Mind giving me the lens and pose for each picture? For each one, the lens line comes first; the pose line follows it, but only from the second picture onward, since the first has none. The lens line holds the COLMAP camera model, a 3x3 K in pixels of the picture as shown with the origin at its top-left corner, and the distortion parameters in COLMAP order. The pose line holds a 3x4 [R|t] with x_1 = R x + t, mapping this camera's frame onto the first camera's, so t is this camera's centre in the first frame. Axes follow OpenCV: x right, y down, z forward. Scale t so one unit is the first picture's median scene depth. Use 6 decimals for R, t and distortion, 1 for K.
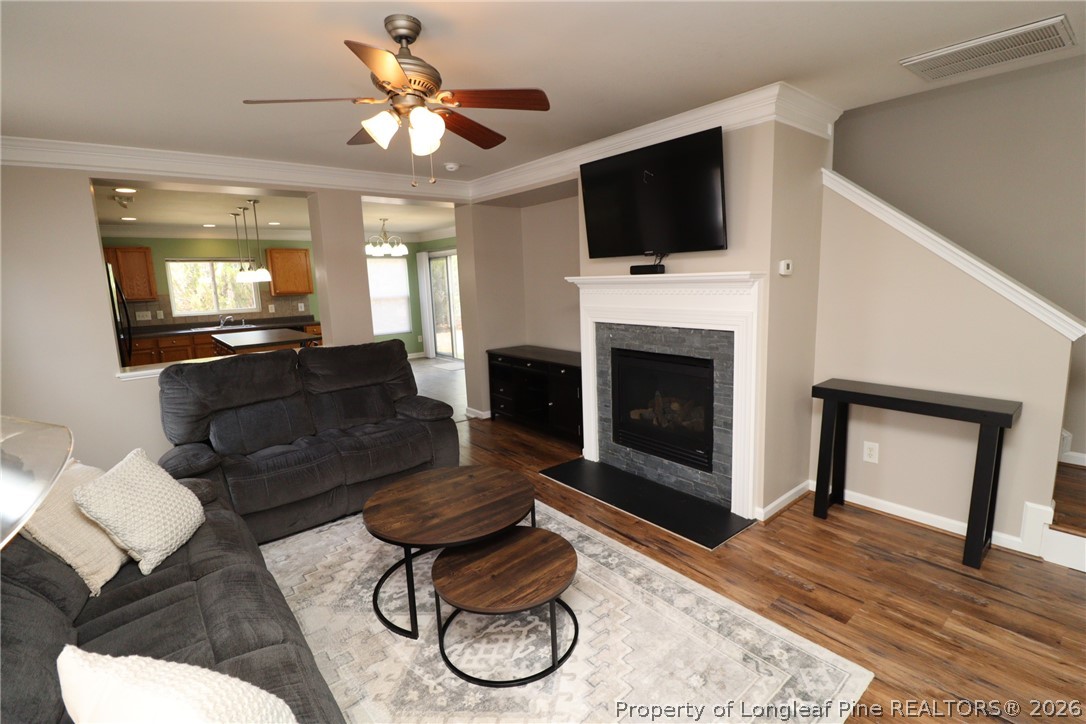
lens RADIAL K [[502.3, 0, 556.7], [0, 502.3, 354.8], [0, 0, 1]] dist [-0.003356, -0.011841]
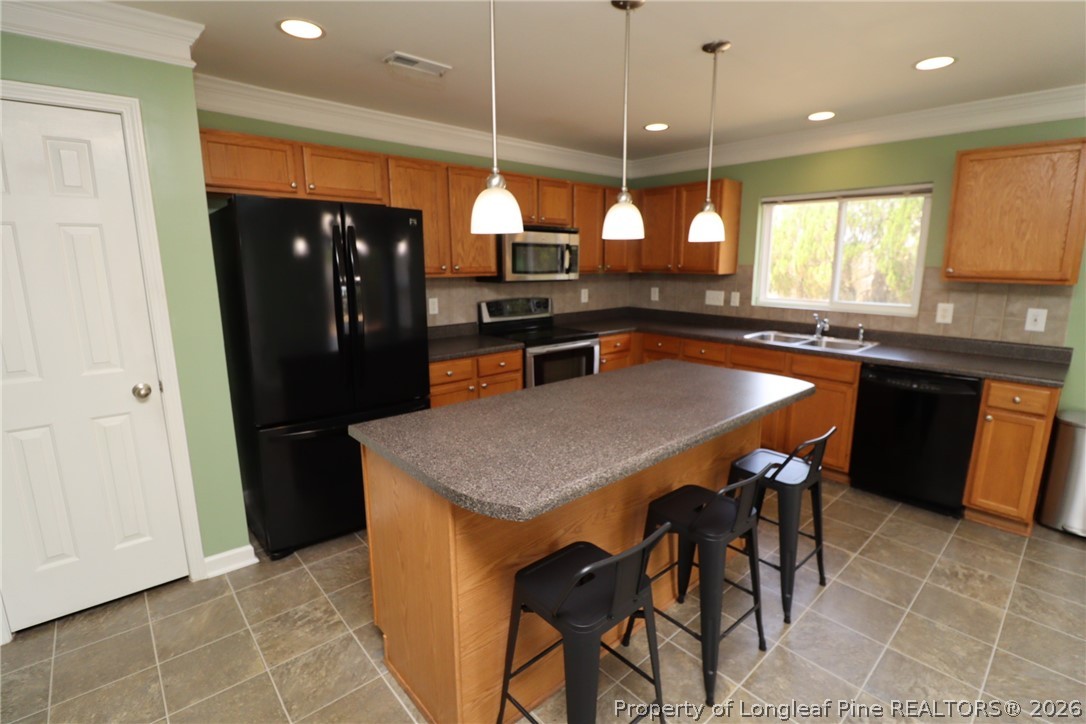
lens RADIAL K [[502.3, 0, 555.5], [0, 502.3, 359.9], [0, 0, 1]] dist [-0.003356, -0.011841]
pose [[0.034889, 0.223136, -0.974163, -0.470999], [-0.154197, 0.964286, 0.215352, -0.232335], [0.987424, 0.142699, 0.068049, 1.674833]]
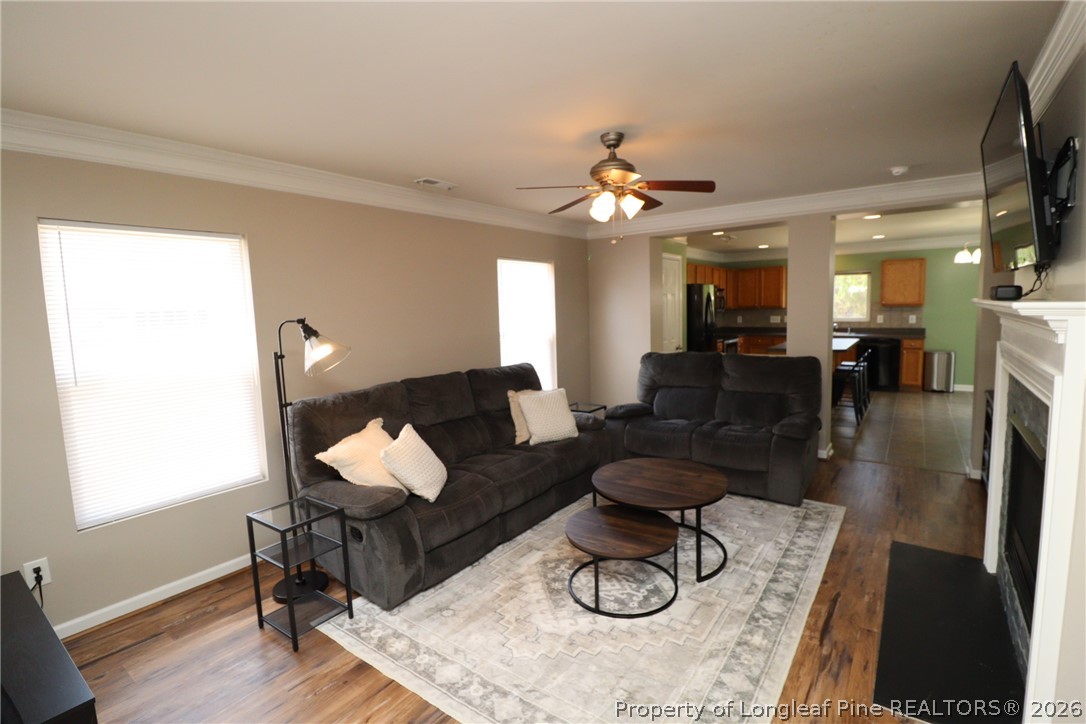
lens RADIAL K [[502.3, 0, 559.4], [0, 502.3, 359.1], [0, 0, 1]] dist [-0.003356, -0.011841]
pose [[0.249020, 0.127434, -0.960078, 0.631585], [-0.126451, 0.987098, 0.098222, -0.071934], [0.960208, 0.096943, 0.261921, 0.286482]]
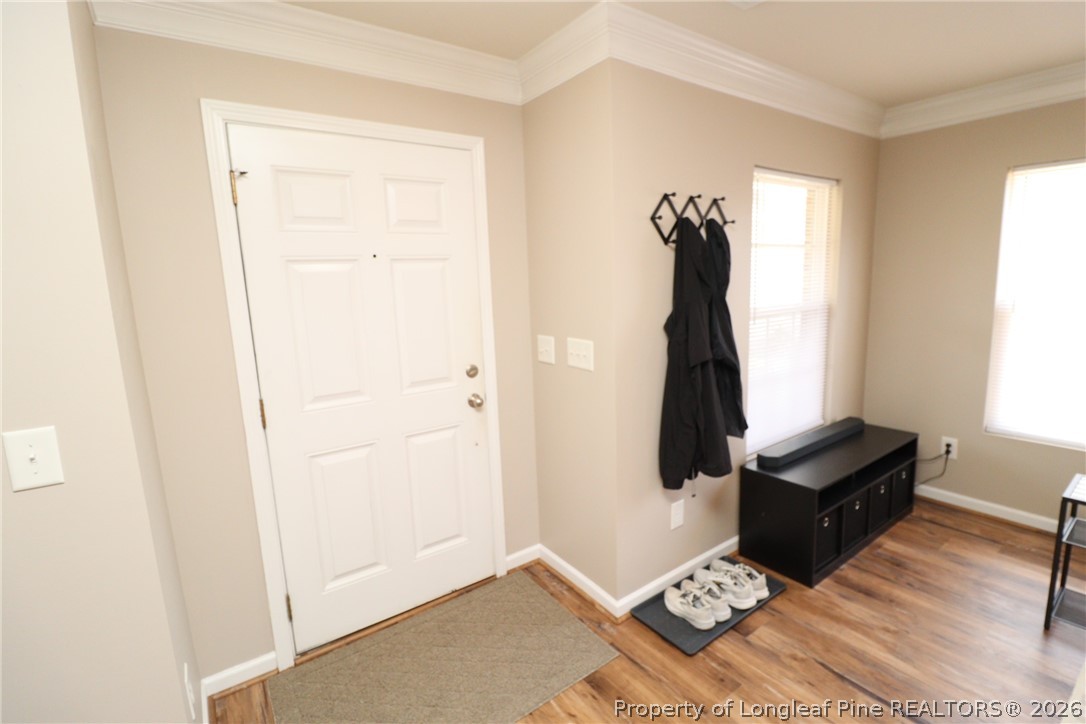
lens RADIAL K [[502.3, 0, 552.9], [0, 502.3, 355.5], [0, 0, 1]] dist [-0.003356, -0.011841]
pose [[-0.995602, 0.055461, 0.075500, 0.485203], [0.076198, 0.948253, 0.308238, -0.118904], [-0.054498, 0.312635, -0.948309, 0.650663]]
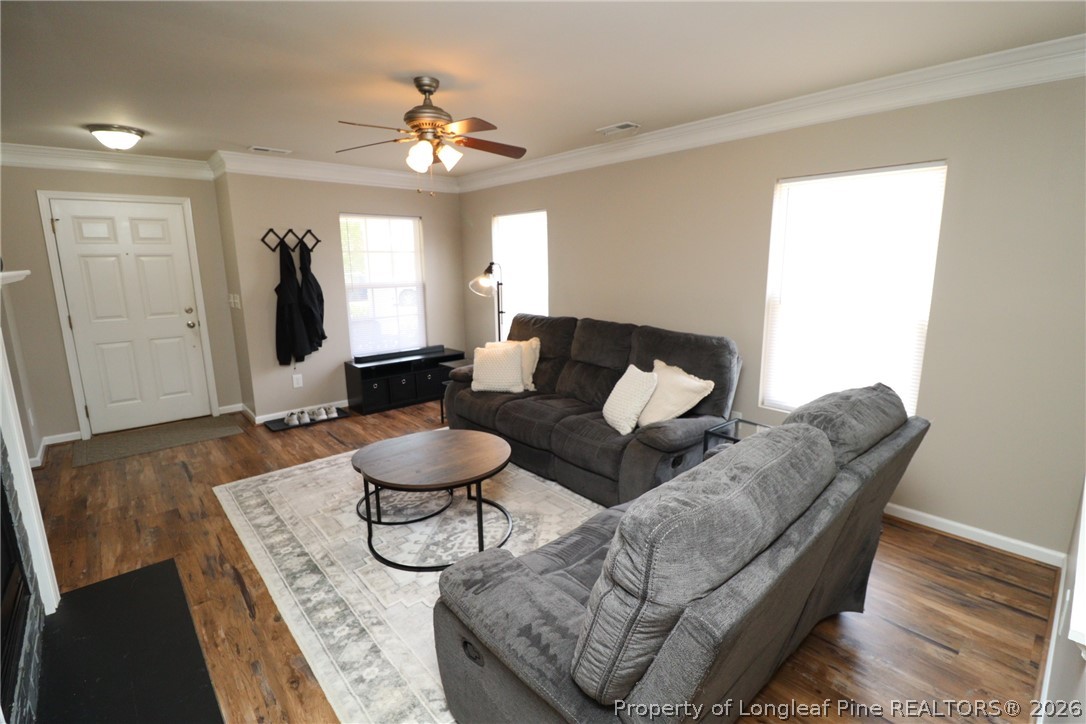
lens RADIAL K [[502.3, 0, 560.3], [0, 502.3, 357.3], [0, 0, 1]] dist [-0.003356, -0.011841]
pose [[-0.998024, 0.048508, -0.039932, -0.320357], [0.032078, 0.939879, 0.339999, -0.214676], [0.054024, 0.338046, -0.939578, 1.425350]]
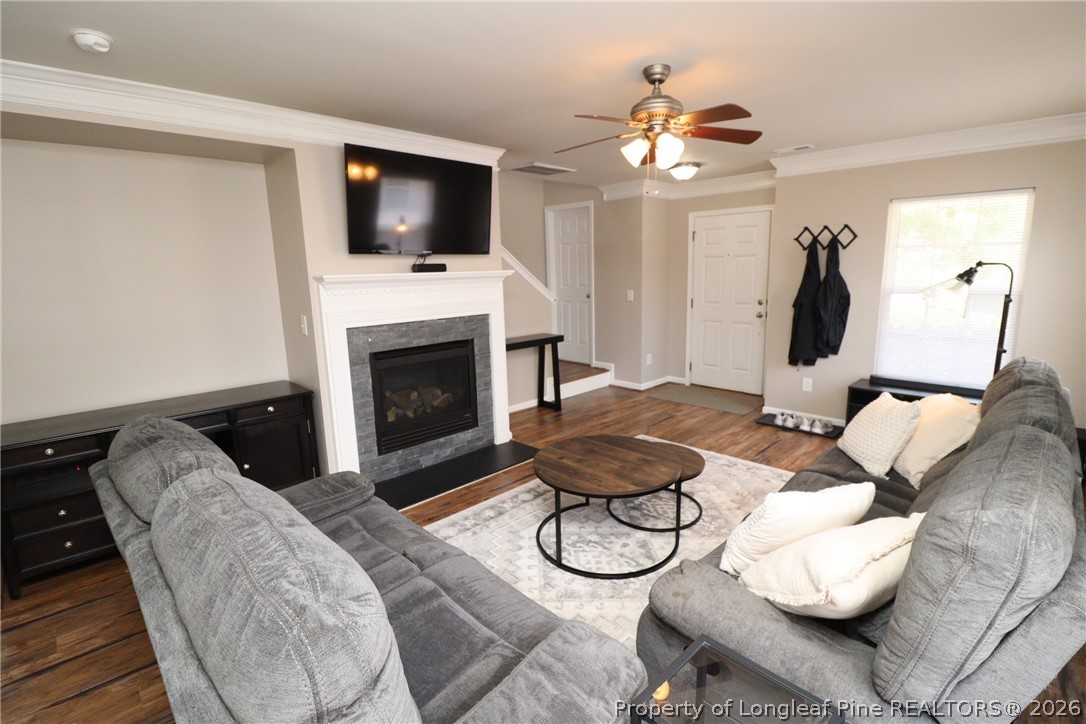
lens RADIAL K [[502.3, 0, 556.3], [0, 502.3, 357.3], [0, 0, 1]] dist [-0.003356, -0.011841]
pose [[-0.093802, -0.141659, 0.985461, -0.908950], [0.178950, 0.971306, 0.156658, -0.098731], [-0.979376, 0.191043, -0.065761, 0.806756]]
